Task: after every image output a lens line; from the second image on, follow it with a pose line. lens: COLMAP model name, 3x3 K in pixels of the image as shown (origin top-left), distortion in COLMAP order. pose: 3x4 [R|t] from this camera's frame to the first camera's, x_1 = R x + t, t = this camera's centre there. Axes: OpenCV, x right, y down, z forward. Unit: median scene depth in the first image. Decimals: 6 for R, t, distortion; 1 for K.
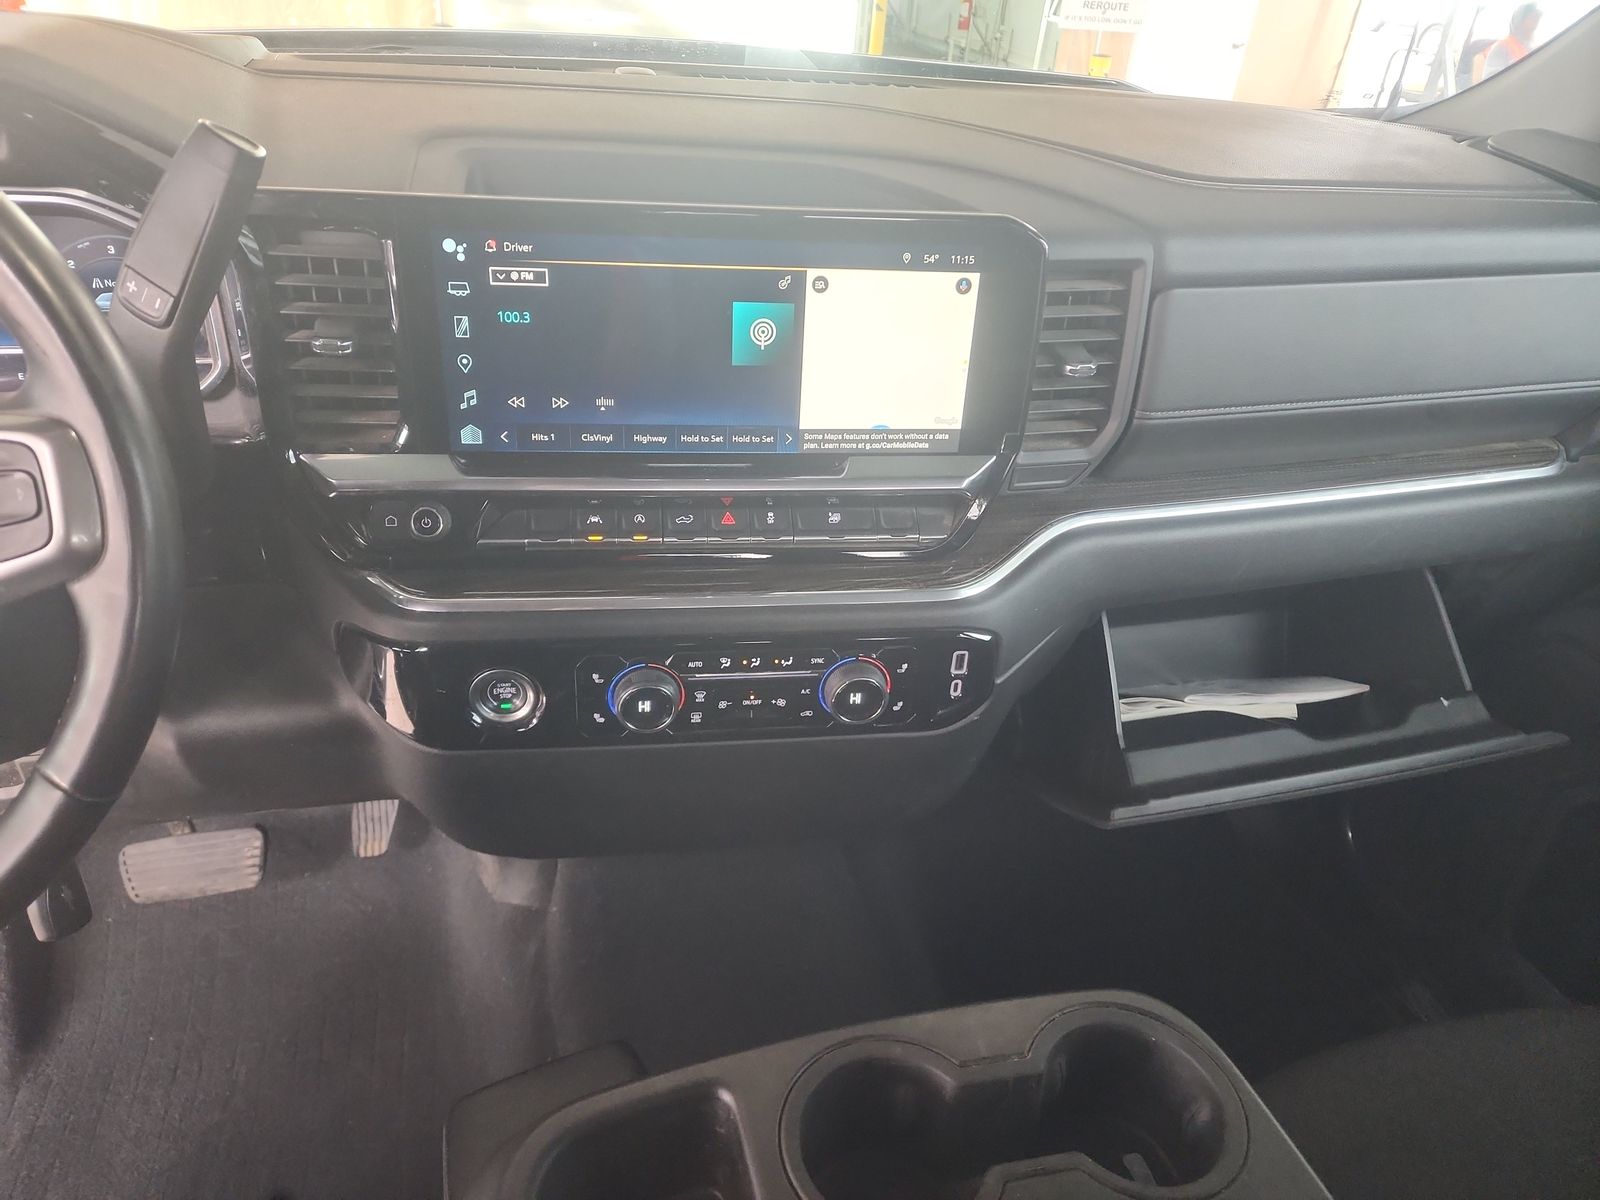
lens RADIAL K [[1060.6, 0, 801.0], [0, 1060.6, 600.7], [0, 0, 1]] dist [0.040247, 0.000297]
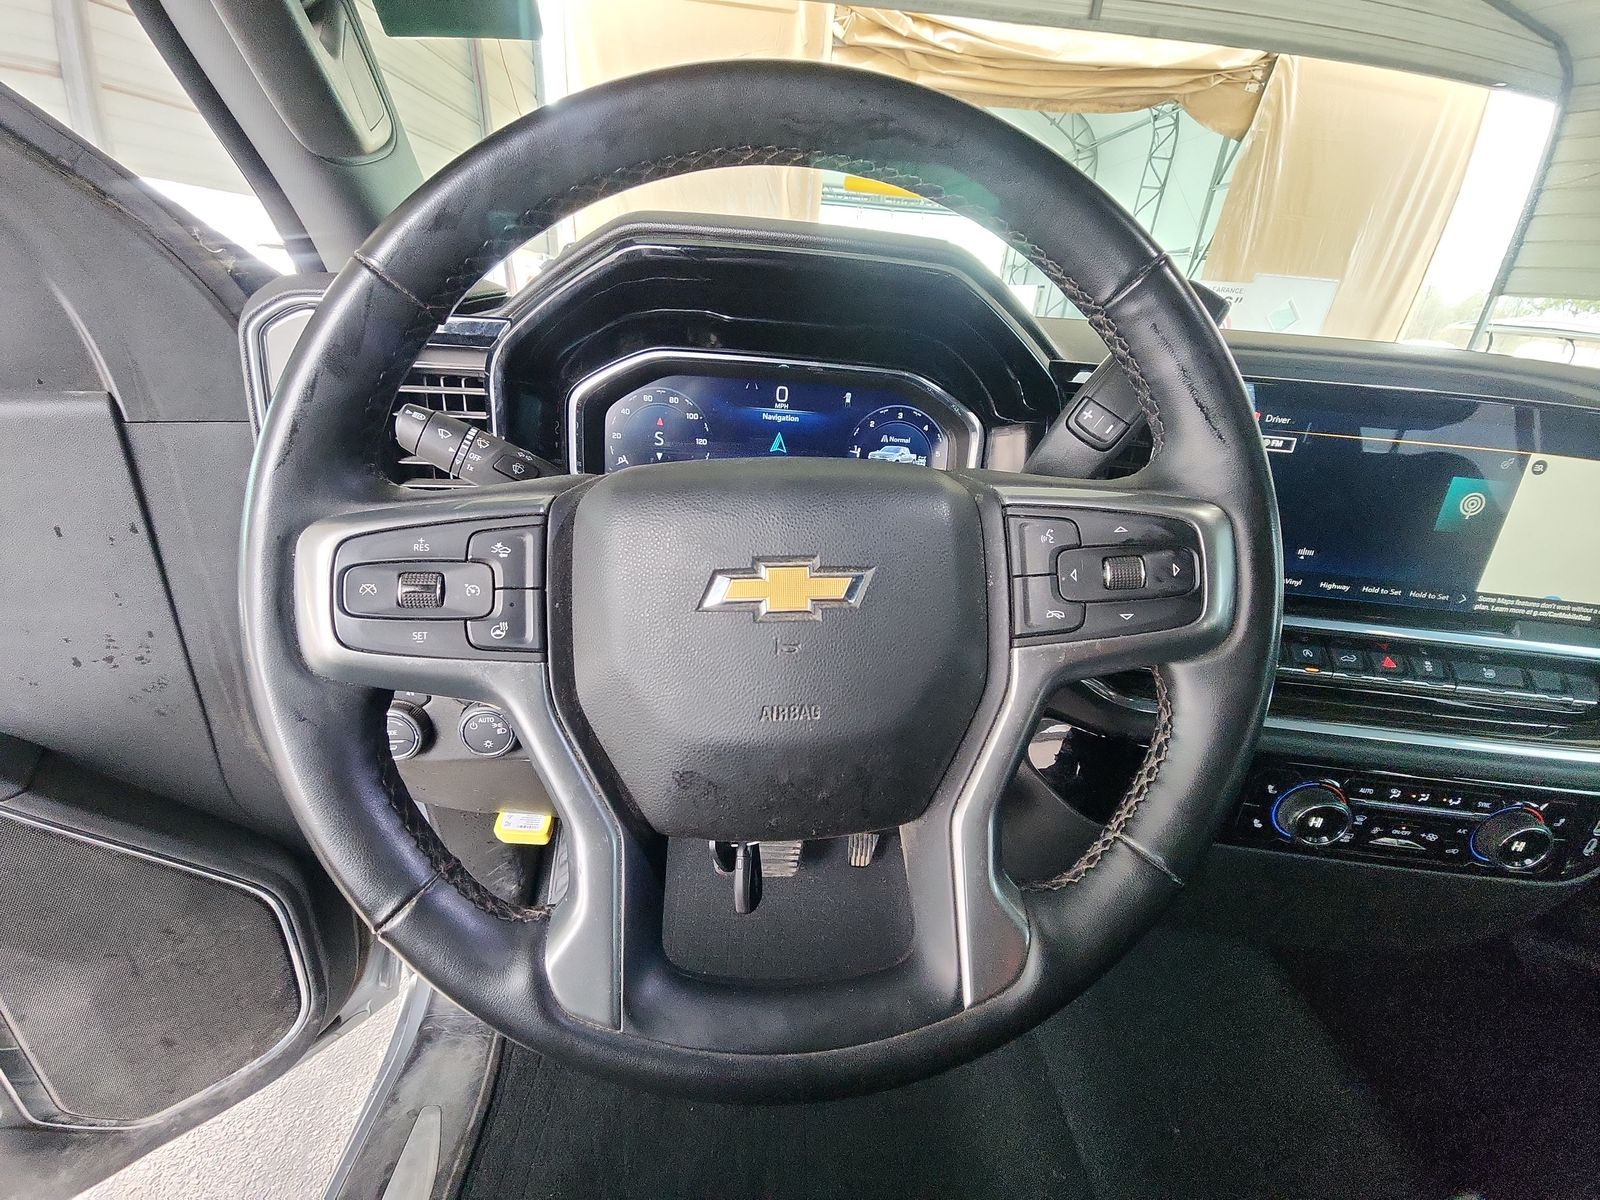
lens RADIAL K [[649.1, 0, 790.2], [0, 649.1, 588.4], [0, 0, 1]] dist [0.001074, 0.000012]
pose [[0.972625, 0.103819, -0.207898, -0.557527], [-0.134323, 0.981223, -0.138416, 0.027059], [0.189624, 0.162552, 0.968308, 0.194765]]
